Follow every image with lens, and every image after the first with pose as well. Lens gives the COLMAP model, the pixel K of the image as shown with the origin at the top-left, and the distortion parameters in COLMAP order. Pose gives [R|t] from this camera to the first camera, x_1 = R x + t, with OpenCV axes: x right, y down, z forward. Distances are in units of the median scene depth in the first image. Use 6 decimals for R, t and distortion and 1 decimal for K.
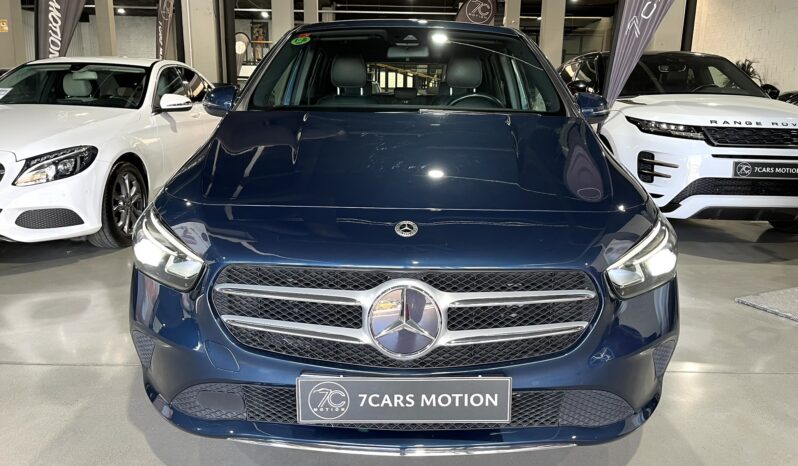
lens RADIAL K [[607.5, 0, 395.1], [0, 607.5, 236.5], [0, 0, 1]] dist [0.047182, -0.067866]
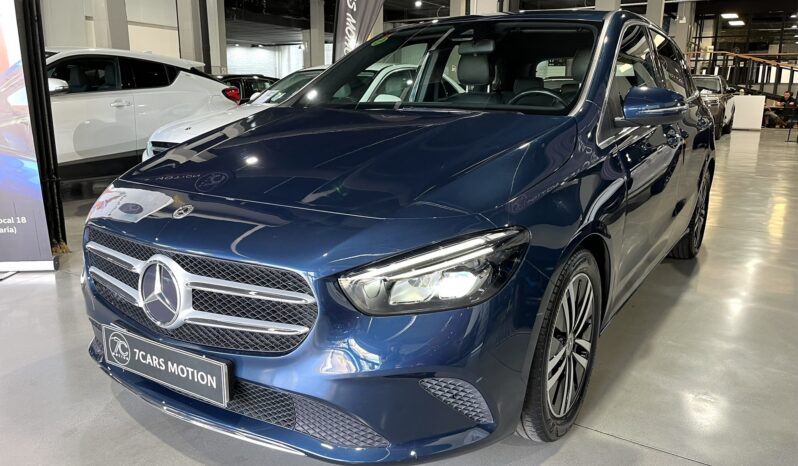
lens RADIAL K [[607.5, 0, 394.9], [0, 607.5, 230.0], [0, 0, 1]] dist [0.047182, -0.067866]
pose [[0.834090, 0.112934, -0.539944, 0.964268], [-0.117580, 0.992723, 0.026003, -0.056748], [0.538952, 0.041798, 0.841299, 0.270654]]
